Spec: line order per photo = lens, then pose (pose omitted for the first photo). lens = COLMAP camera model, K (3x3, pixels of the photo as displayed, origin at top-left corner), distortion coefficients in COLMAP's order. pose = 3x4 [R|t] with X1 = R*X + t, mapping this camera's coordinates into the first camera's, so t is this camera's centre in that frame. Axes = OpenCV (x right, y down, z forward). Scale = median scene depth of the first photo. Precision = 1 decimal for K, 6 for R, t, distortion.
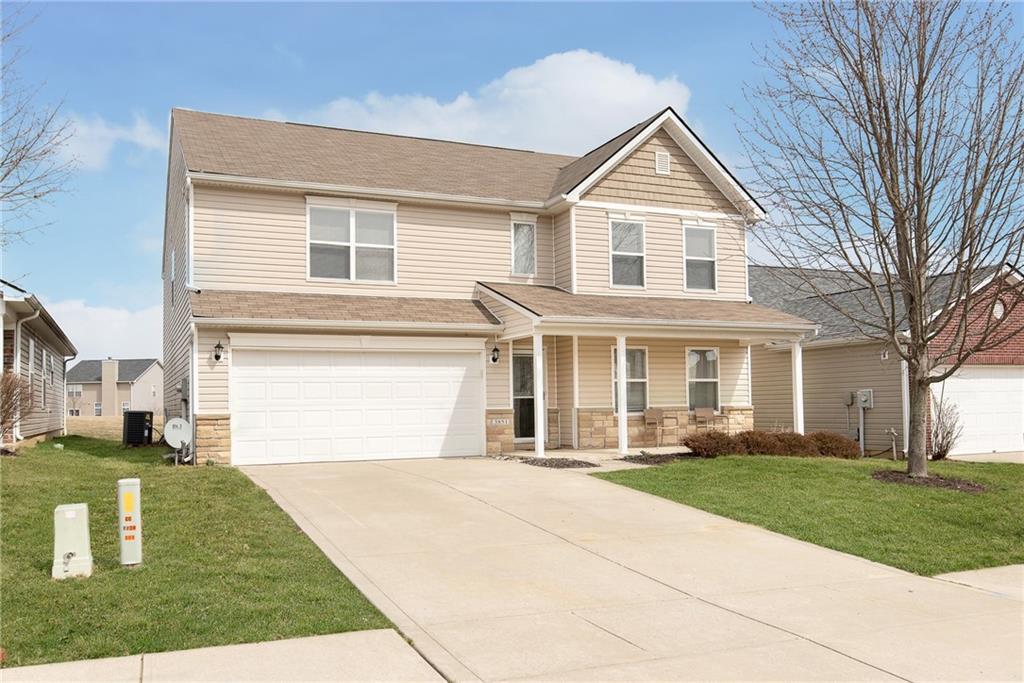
lens RADIAL K [[848.2, 0, 513.7], [0, 848.2, 364.2], [0, 0, 1]] dist [-0.000885, -0.001009]
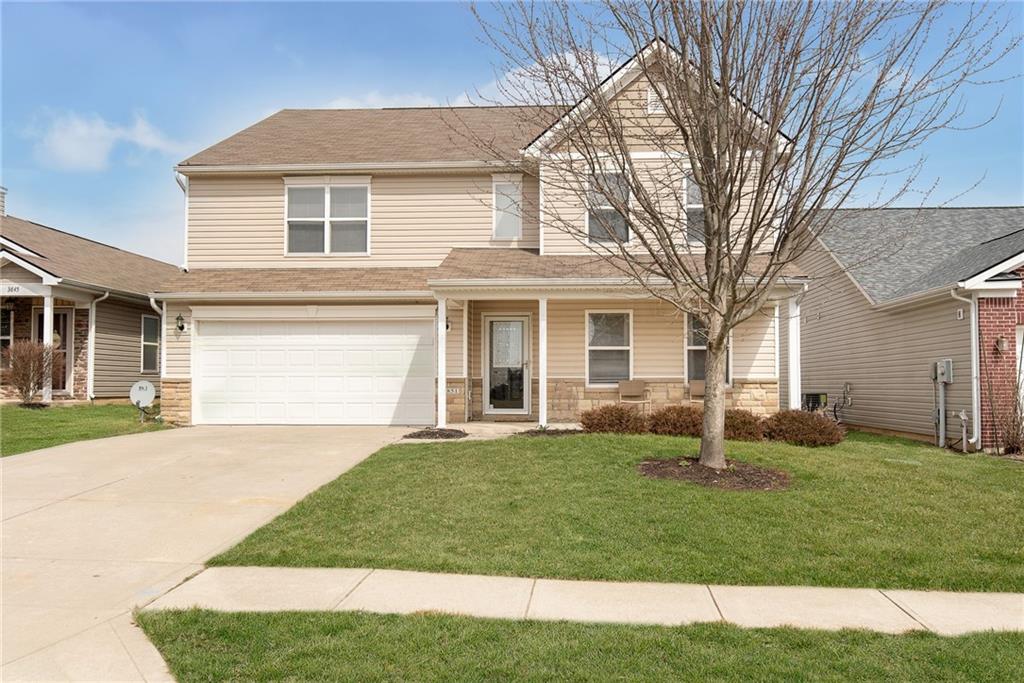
lens RADIAL K [[840.0, 0, 512.0], [0, 840.0, 341.5], [0, 0, 1]] dist [0.000213, 0.000240]
pose [[0.896291, -0.006790, -0.443415, 0.475863], [0.008995, 0.999955, 0.002869, 0.009314], [0.443375, -0.006560, 0.896312, 0.167574]]
